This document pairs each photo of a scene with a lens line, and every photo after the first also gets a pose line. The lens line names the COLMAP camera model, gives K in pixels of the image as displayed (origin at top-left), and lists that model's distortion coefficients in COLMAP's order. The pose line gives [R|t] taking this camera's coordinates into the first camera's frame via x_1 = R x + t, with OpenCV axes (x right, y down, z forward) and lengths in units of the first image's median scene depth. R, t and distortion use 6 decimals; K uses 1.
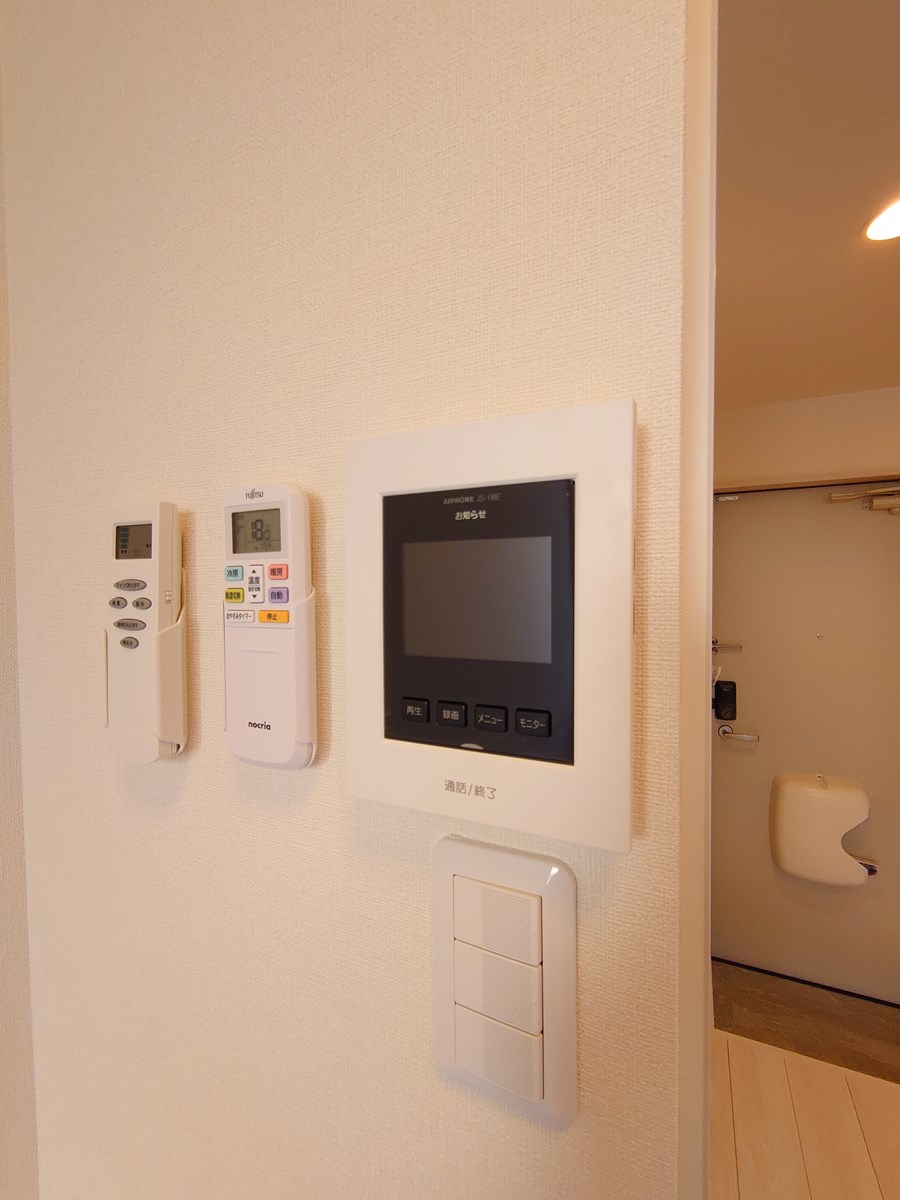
lens RADIAL K [[513.2, 0, 450.0], [0, 513.2, 600.0], [0, 0, 1]] dist [-0.004381, -0.000923]
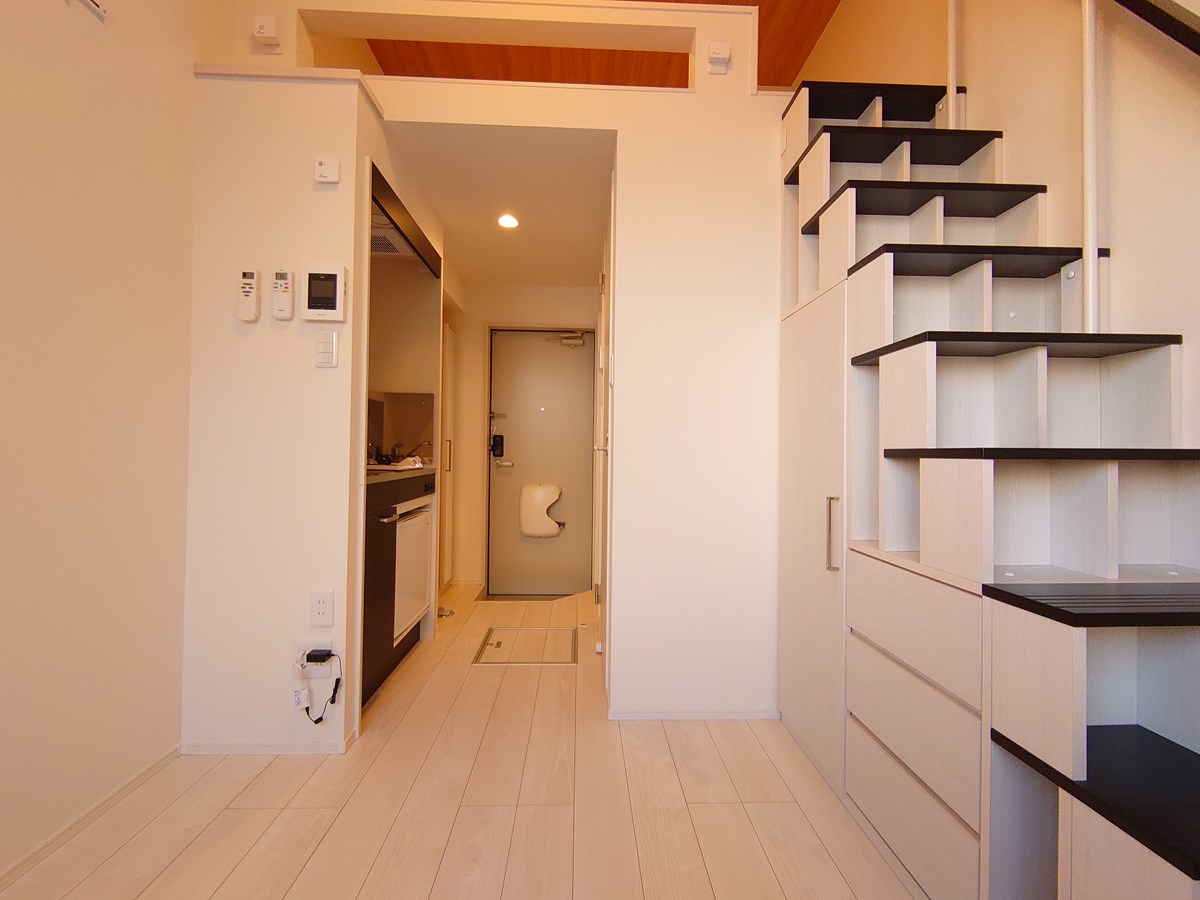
lens RADIAL K [[513.2, 0, 600.0], [0, 513.2, 450.0], [0, 0, 1]] dist [-0.004381, -0.000923]
pose [[0.885762, 0.022078, 0.463615, 0.166067], [-0.011399, 0.999601, -0.025826, 1.881907], [-0.464000, 0.017591, 0.885660, -5.602921]]
